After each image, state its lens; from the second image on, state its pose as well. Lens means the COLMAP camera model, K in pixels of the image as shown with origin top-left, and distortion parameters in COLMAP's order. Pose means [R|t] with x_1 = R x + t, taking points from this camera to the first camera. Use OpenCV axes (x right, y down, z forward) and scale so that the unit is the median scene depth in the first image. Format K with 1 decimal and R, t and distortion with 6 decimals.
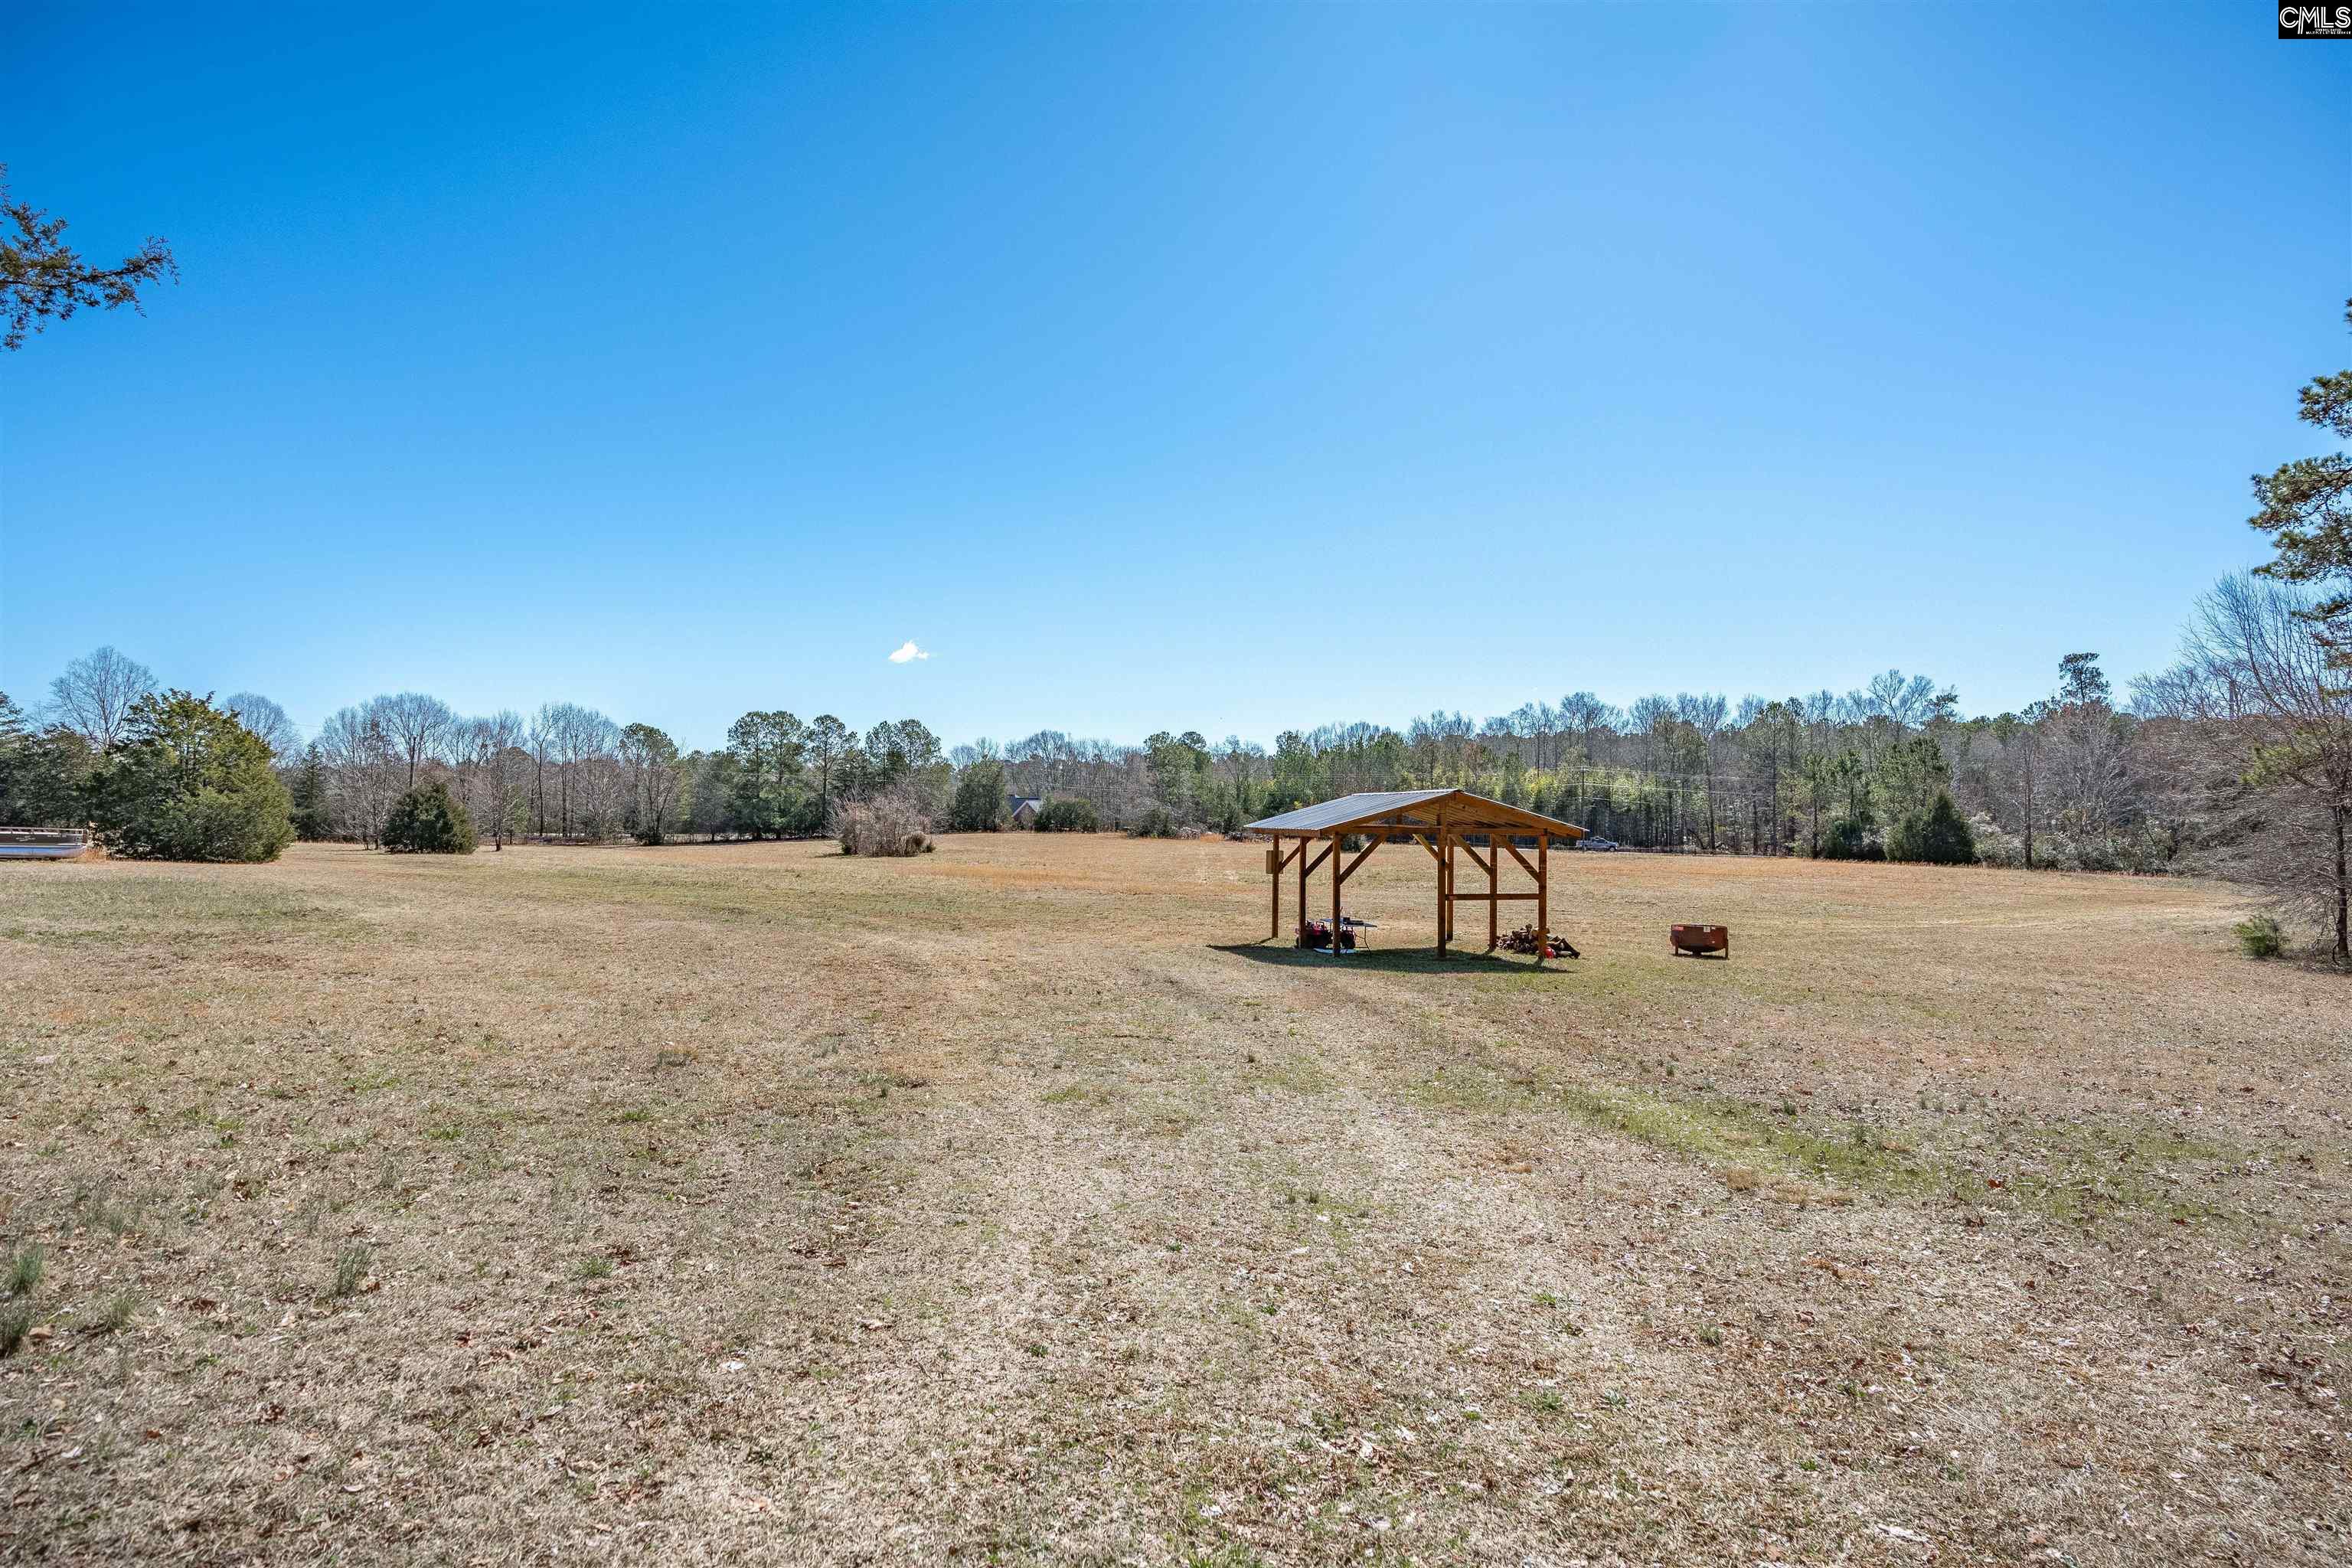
lens RADIAL K [[1111.5, 0, 1187.5], [0, 1111.5, 788.0], [0, 0, 1]] dist [-0.024140, 0.000806]
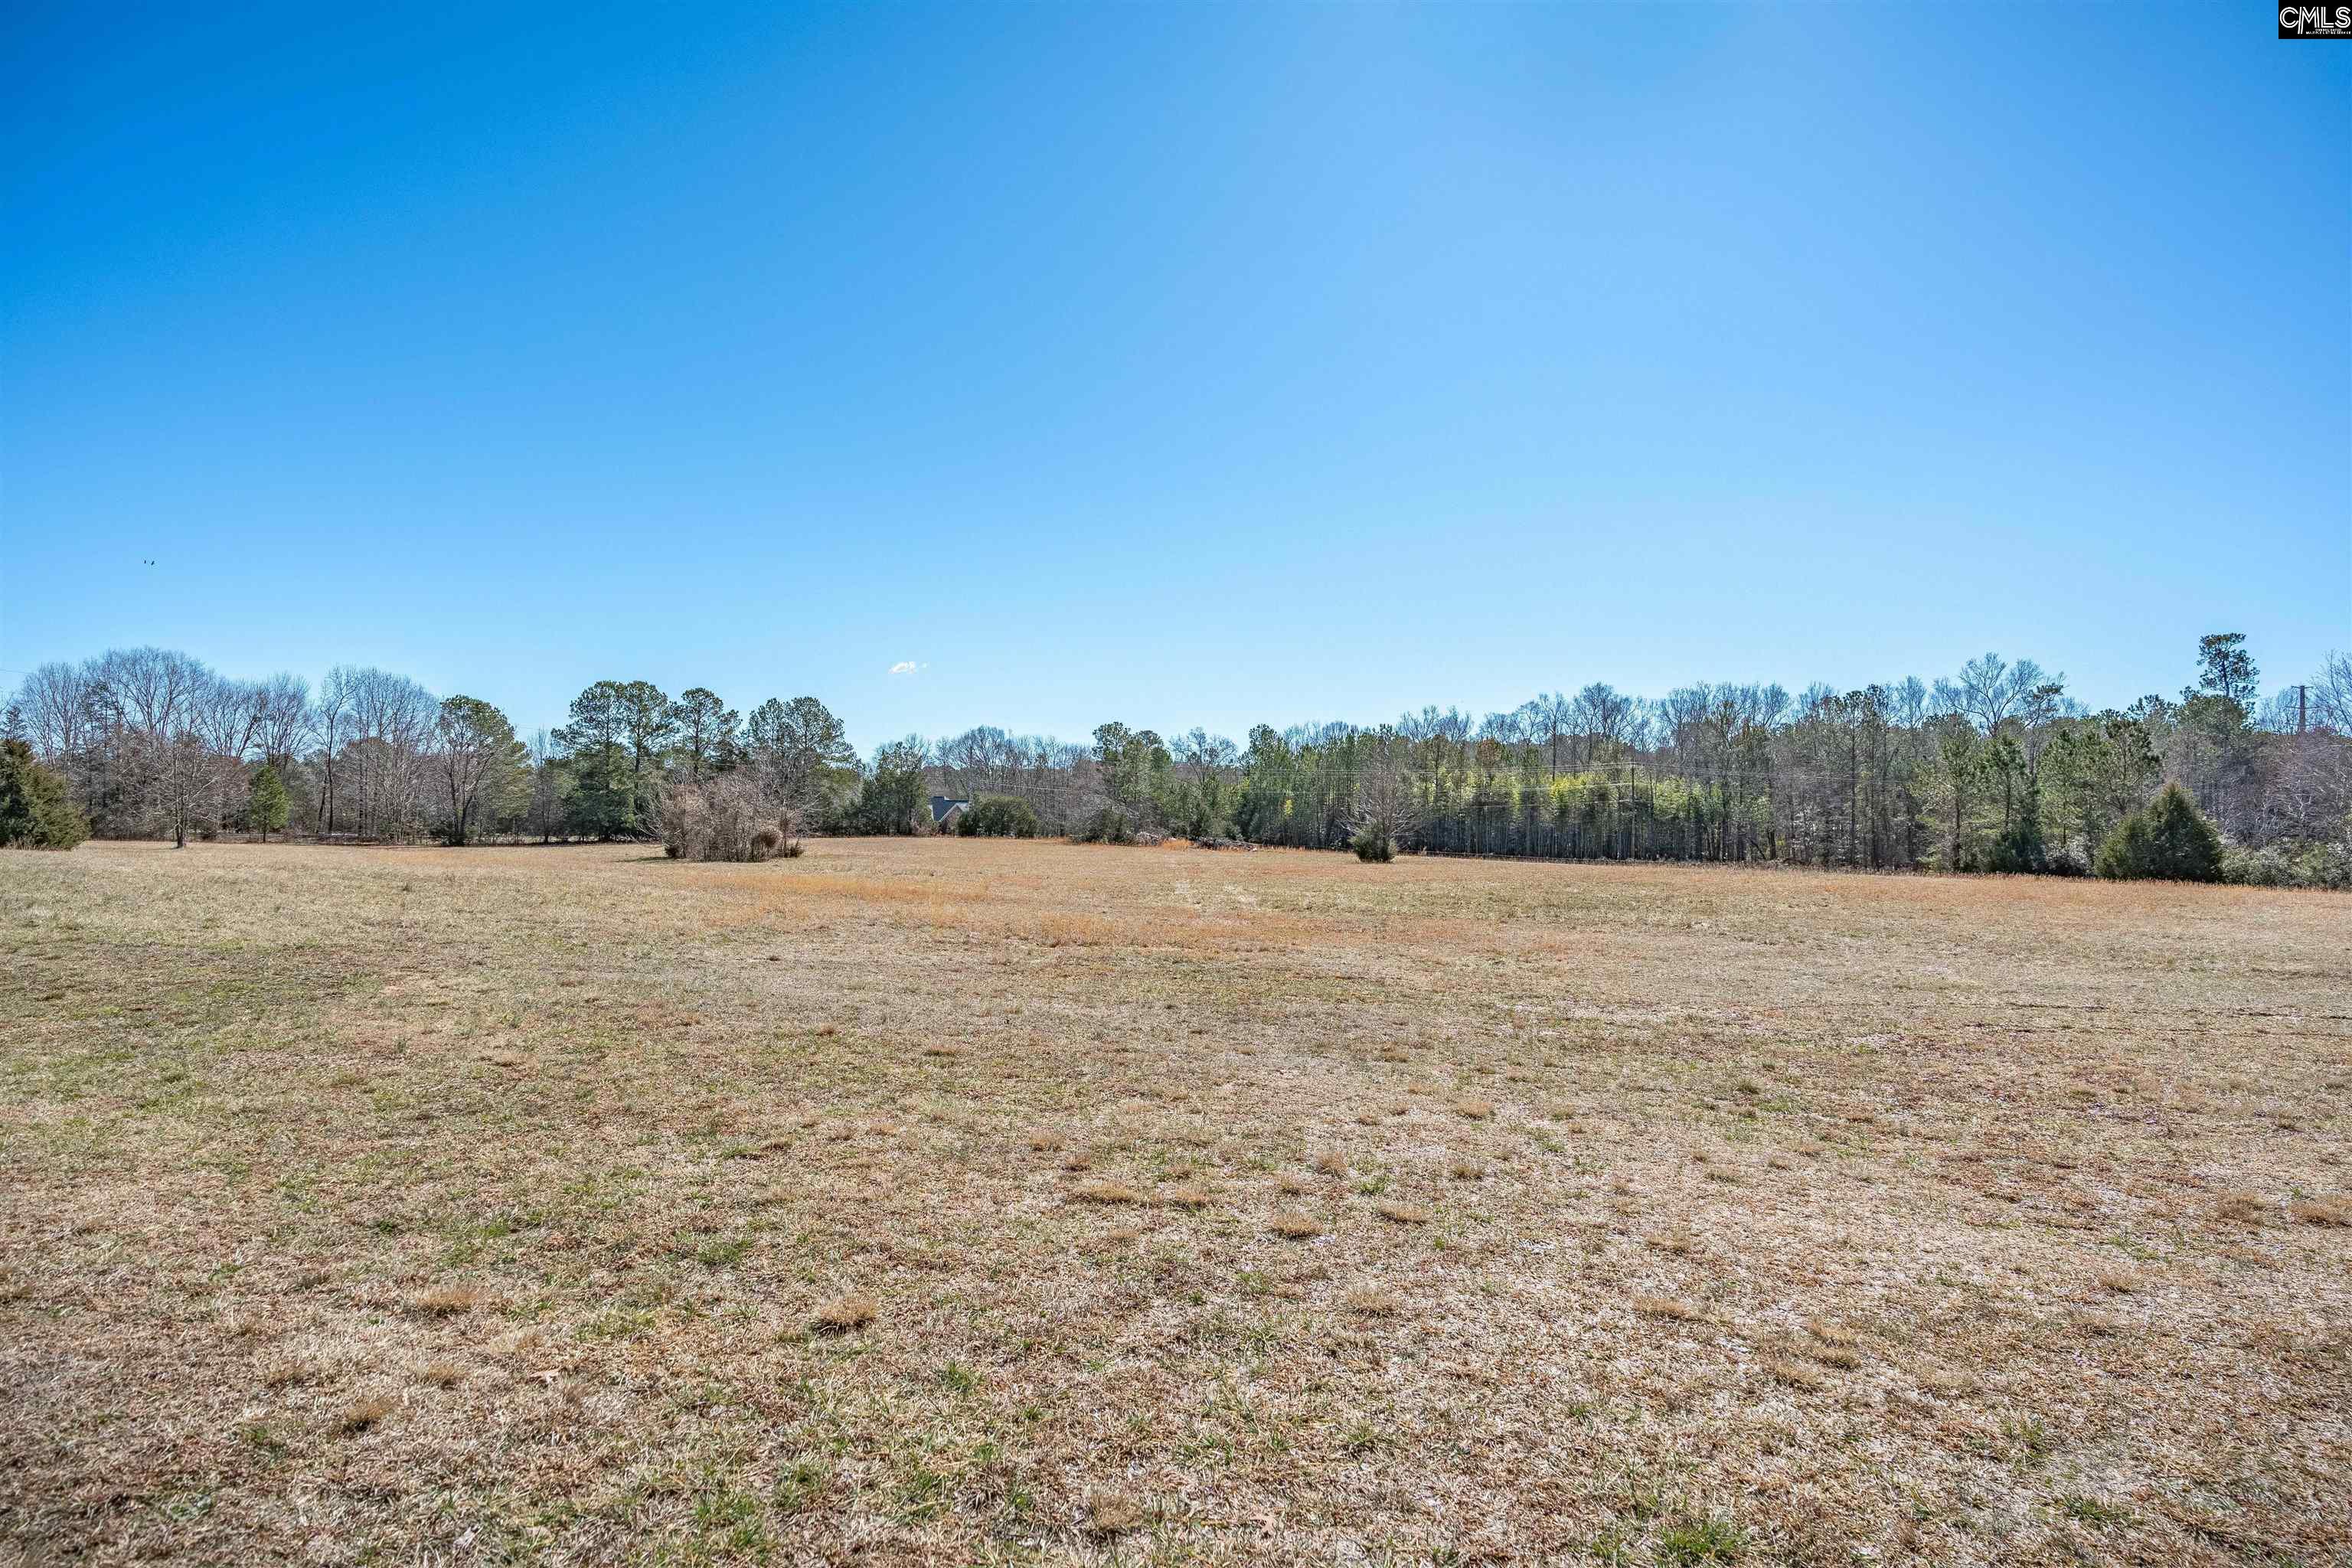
lens RADIAL K [[1111.5, 0, 1187.5], [0, 1111.5, 788.0], [0, 0, 1]] dist [-0.024140, 0.000806]
pose [[0.998928, 0.013135, 0.044390, -0.005844], [-0.012490, 0.999813, -0.014792, 0.014143], [-0.044576, 0.014221, 0.998905, 0.183030]]
